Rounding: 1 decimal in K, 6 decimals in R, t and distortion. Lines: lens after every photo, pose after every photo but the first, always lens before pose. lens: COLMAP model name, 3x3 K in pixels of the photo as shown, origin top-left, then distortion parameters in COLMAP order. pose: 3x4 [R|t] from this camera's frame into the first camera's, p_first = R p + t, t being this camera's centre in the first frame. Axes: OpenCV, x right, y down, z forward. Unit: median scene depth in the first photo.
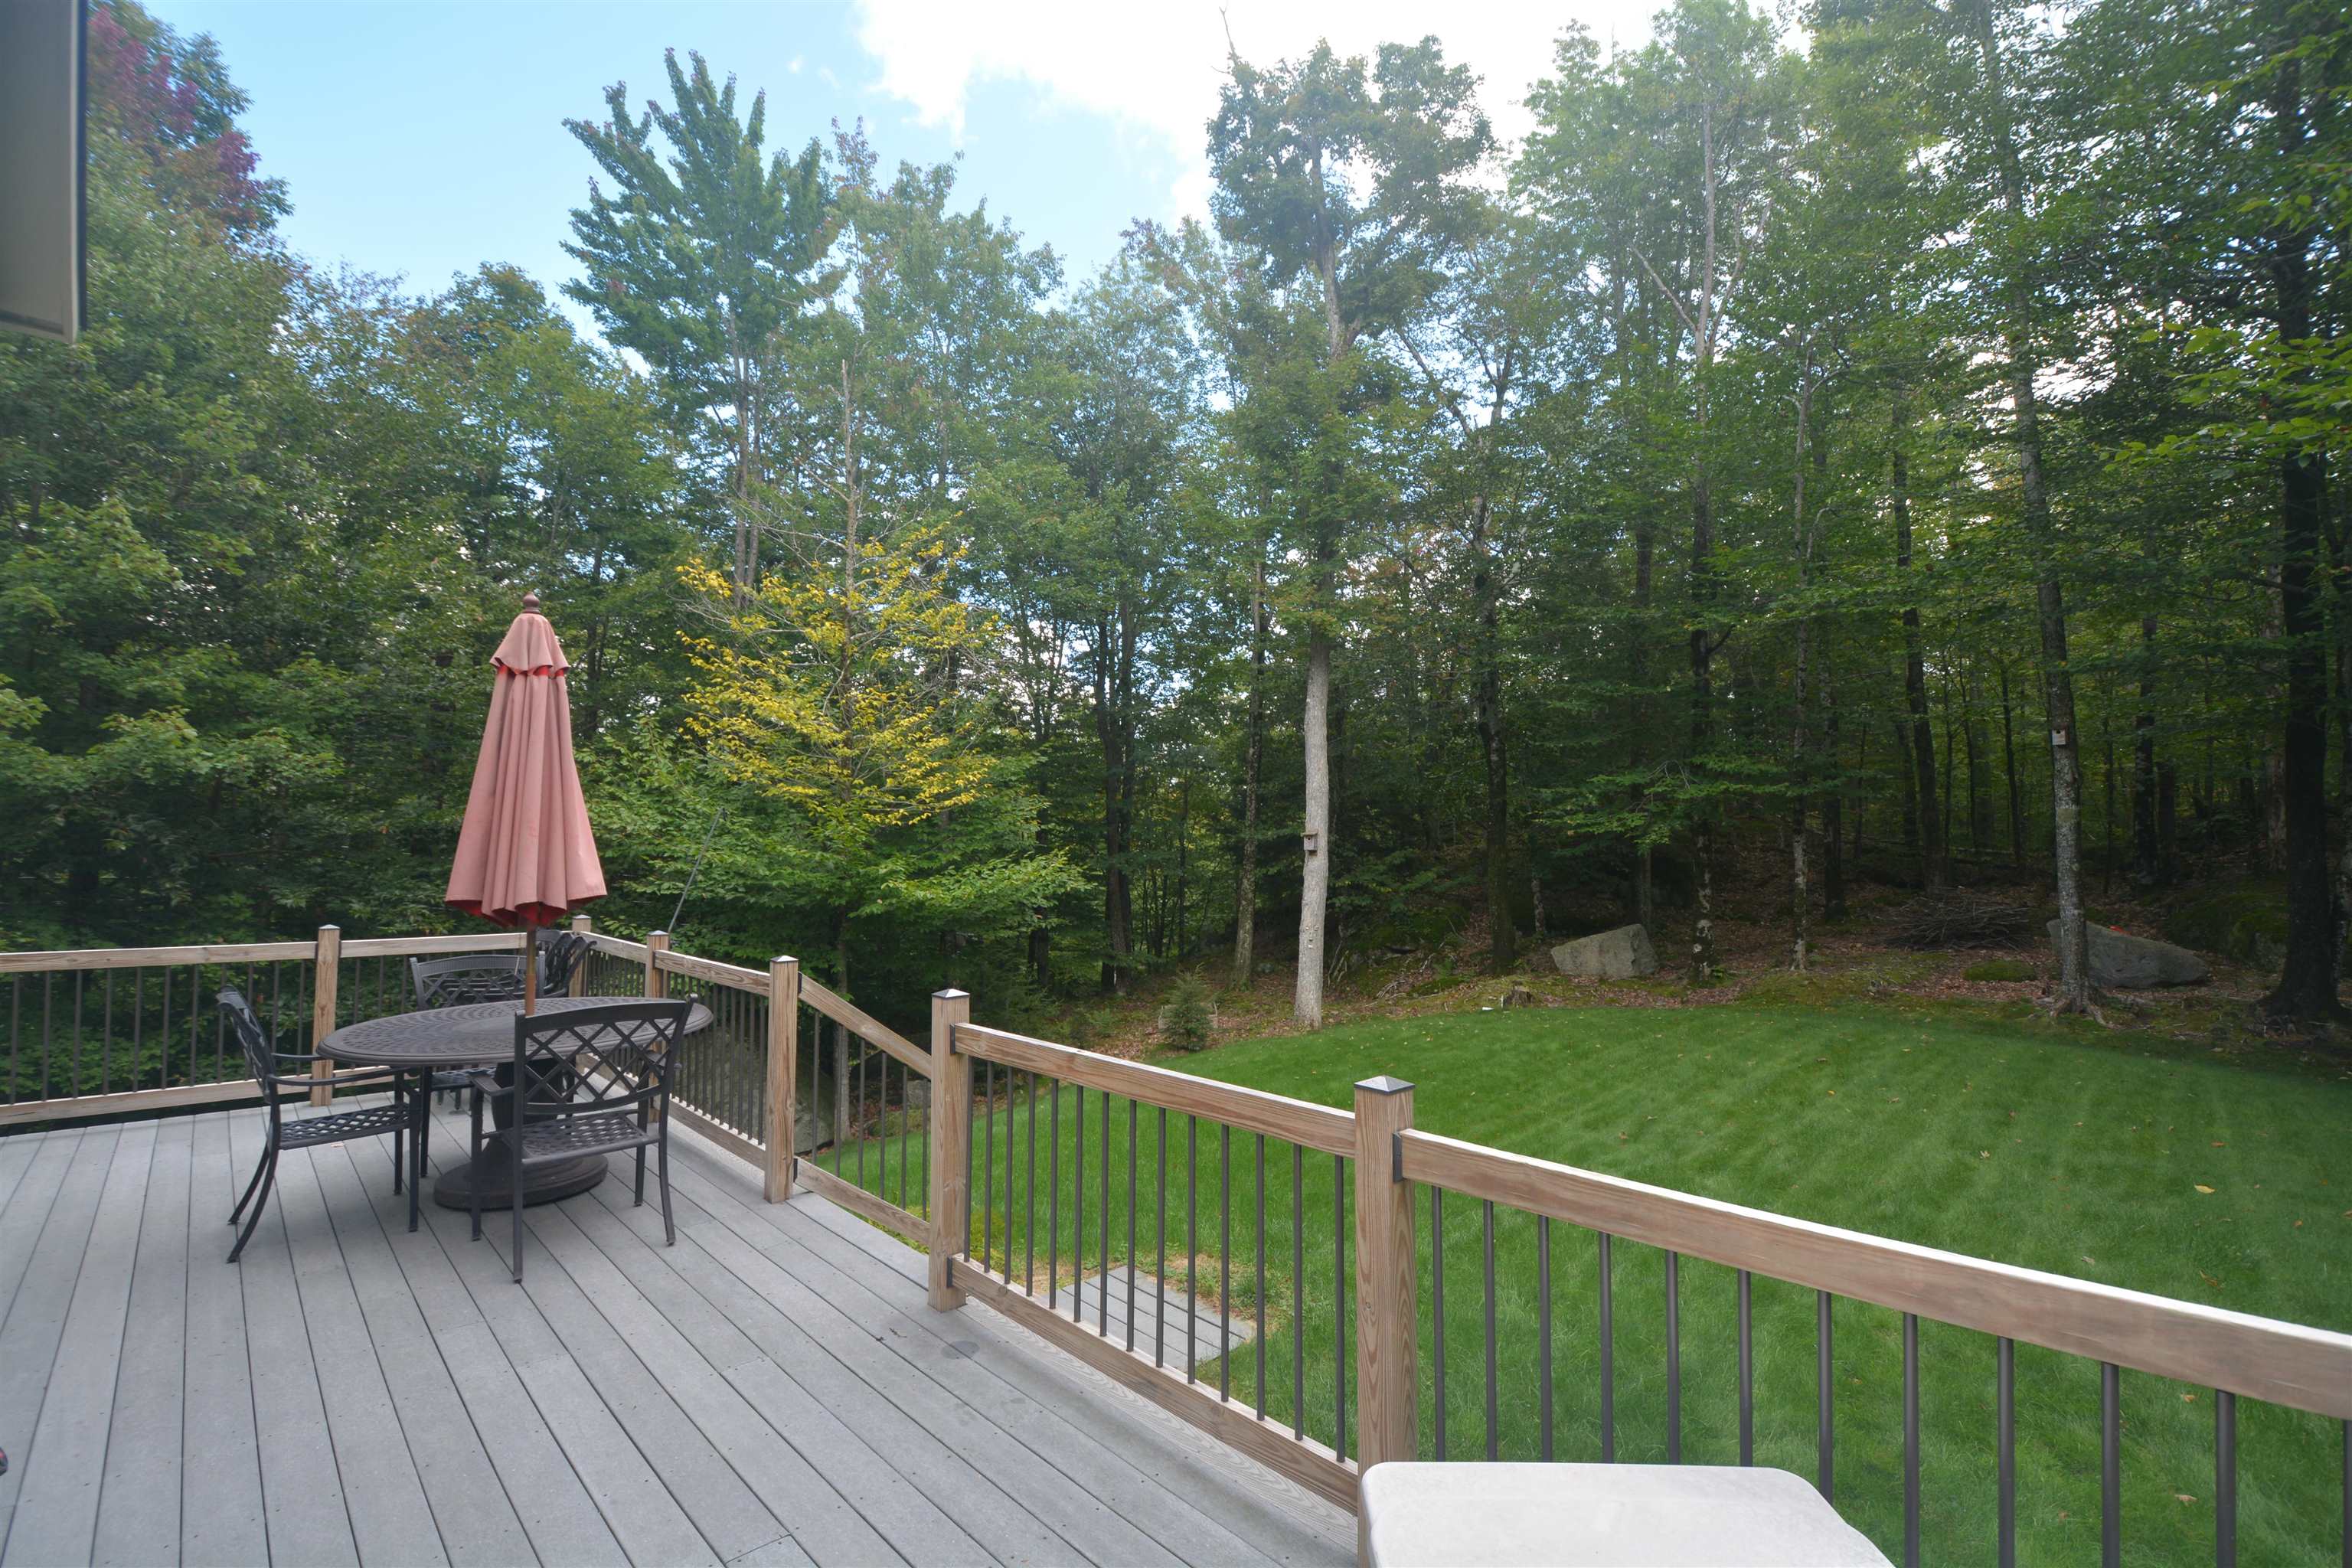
lens RADIAL K [[960.5, 0, 1176.0], [0, 960.5, 784.0], [0, 0, 1]] dist [-0.049020, -0.000242]
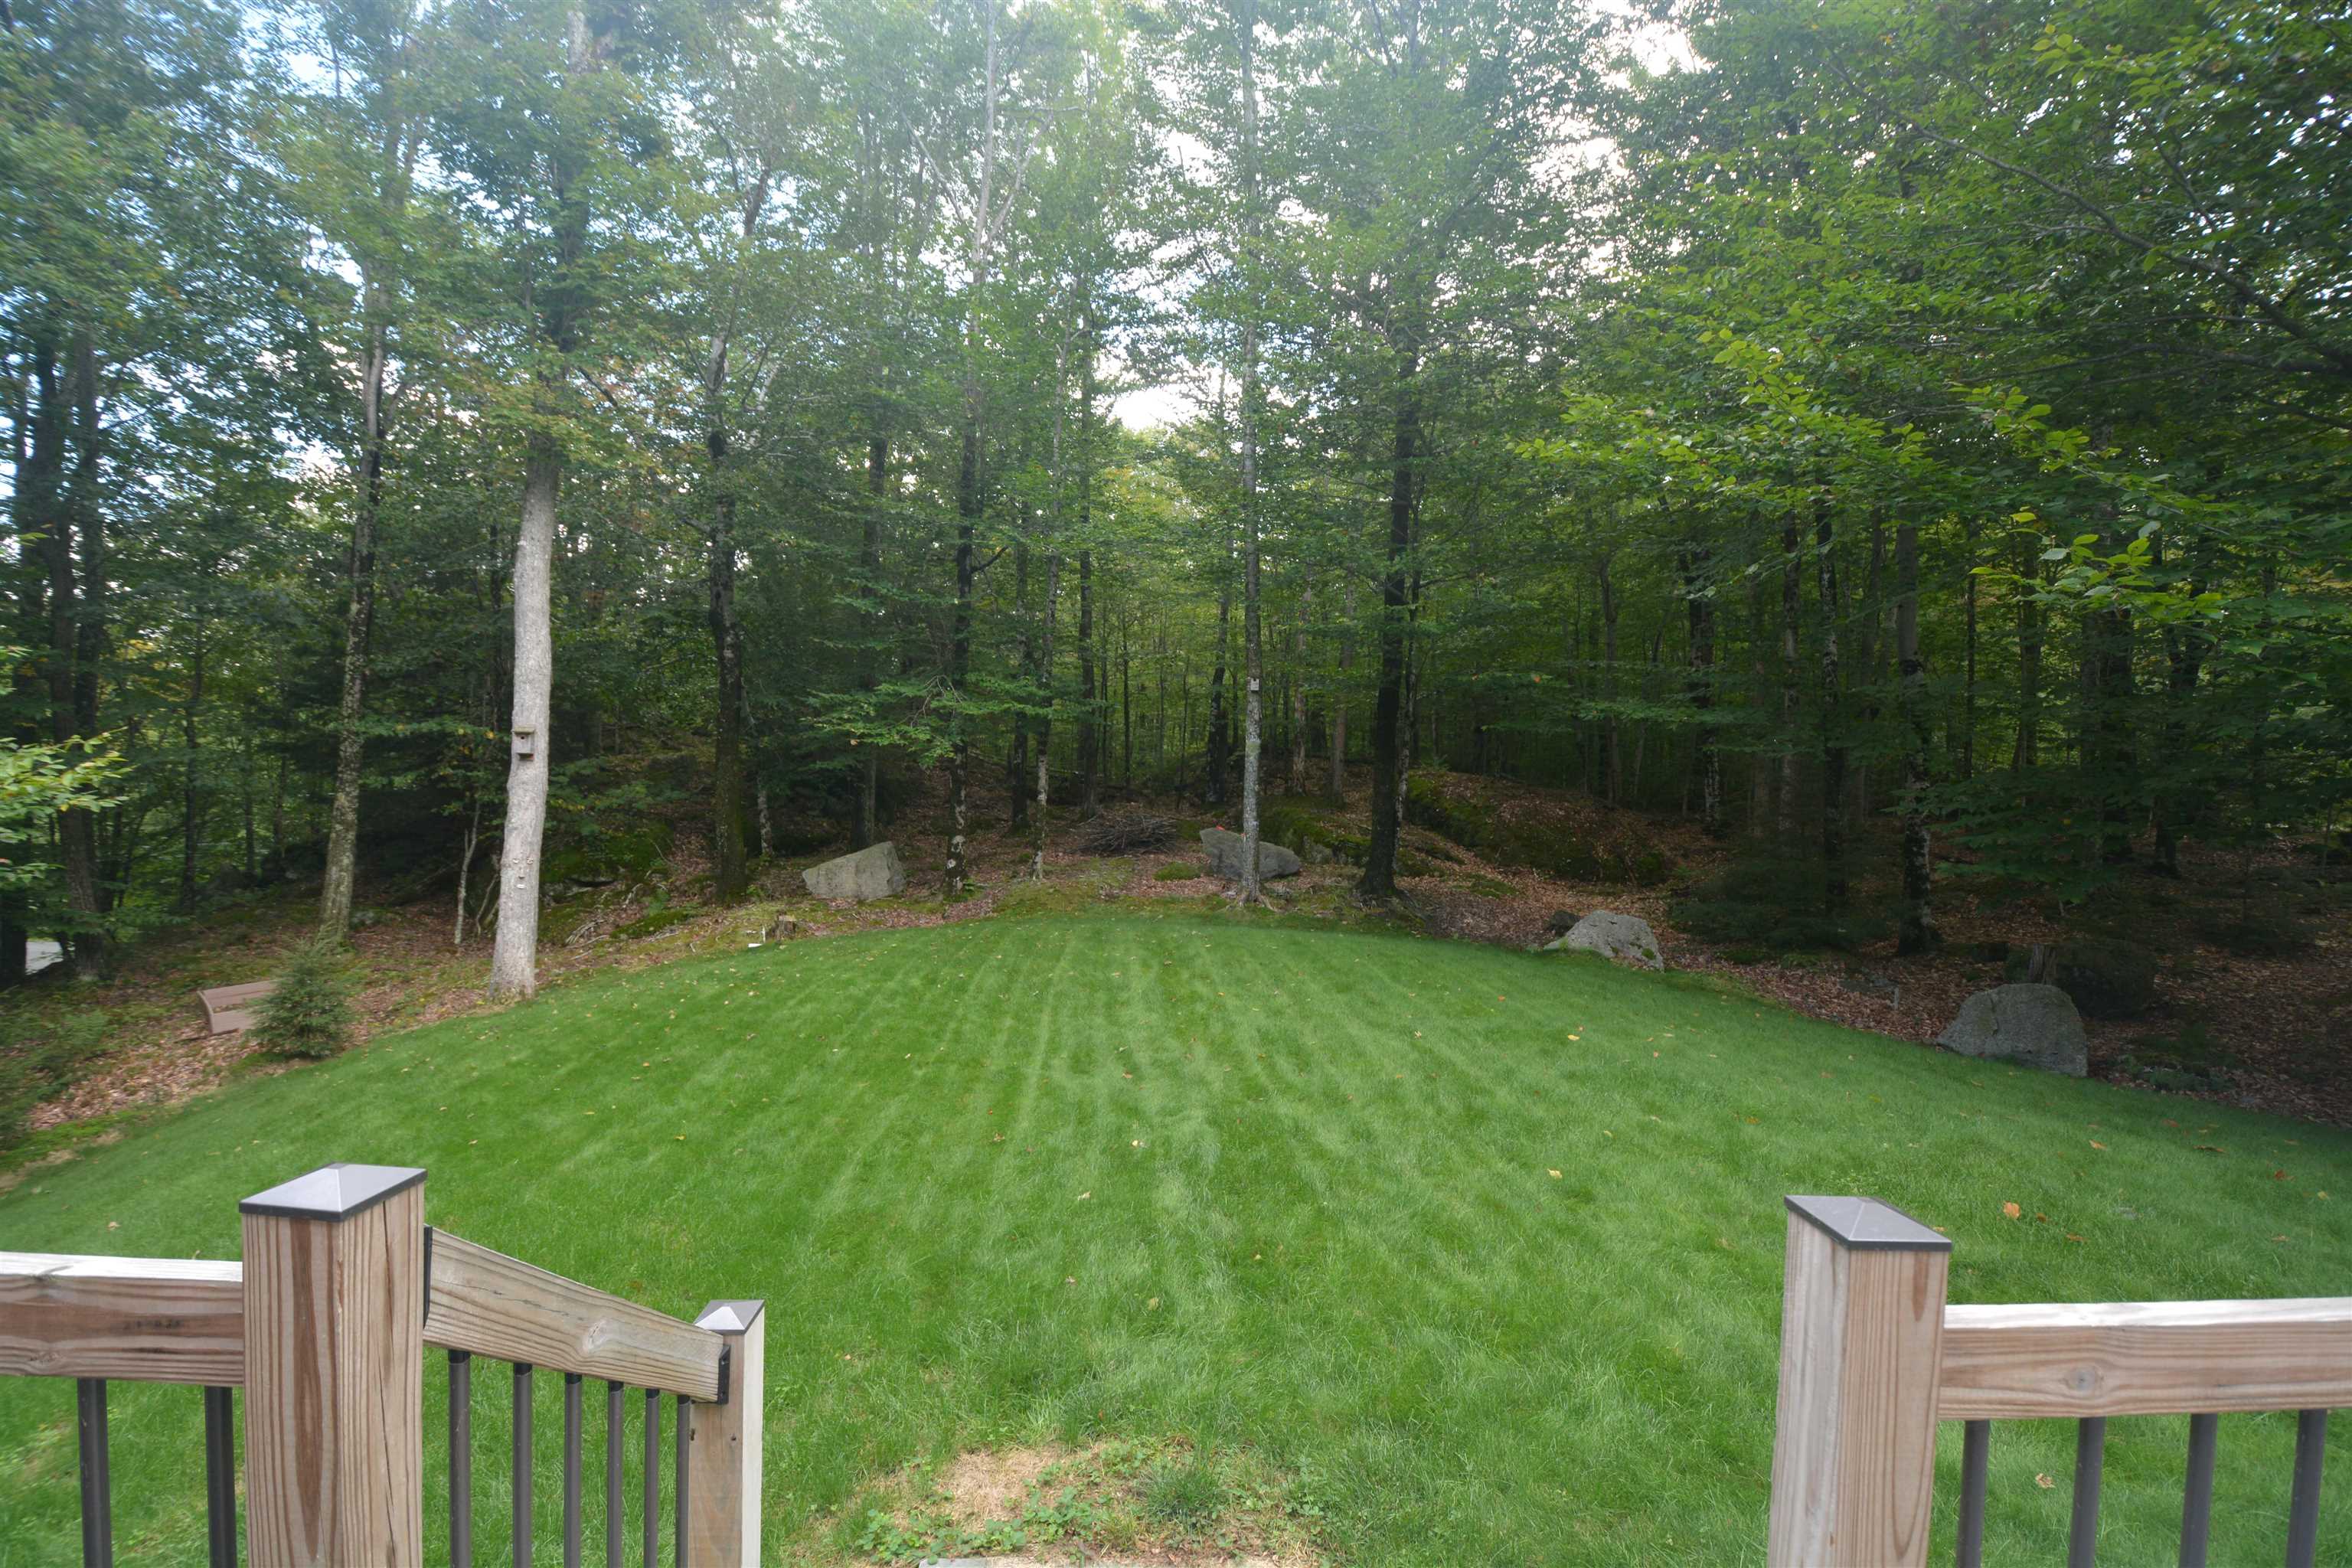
lens RADIAL K [[960.5, 0, 1176.0], [0, 960.5, 784.0], [0, 0, 1]] dist [-0.049020, -0.000242]
pose [[0.647627, 0.008450, 0.761911, -0.075367], [-0.073703, 0.995944, 0.051601, 0.018658], [-0.758385, -0.089573, 0.645623, 0.167129]]
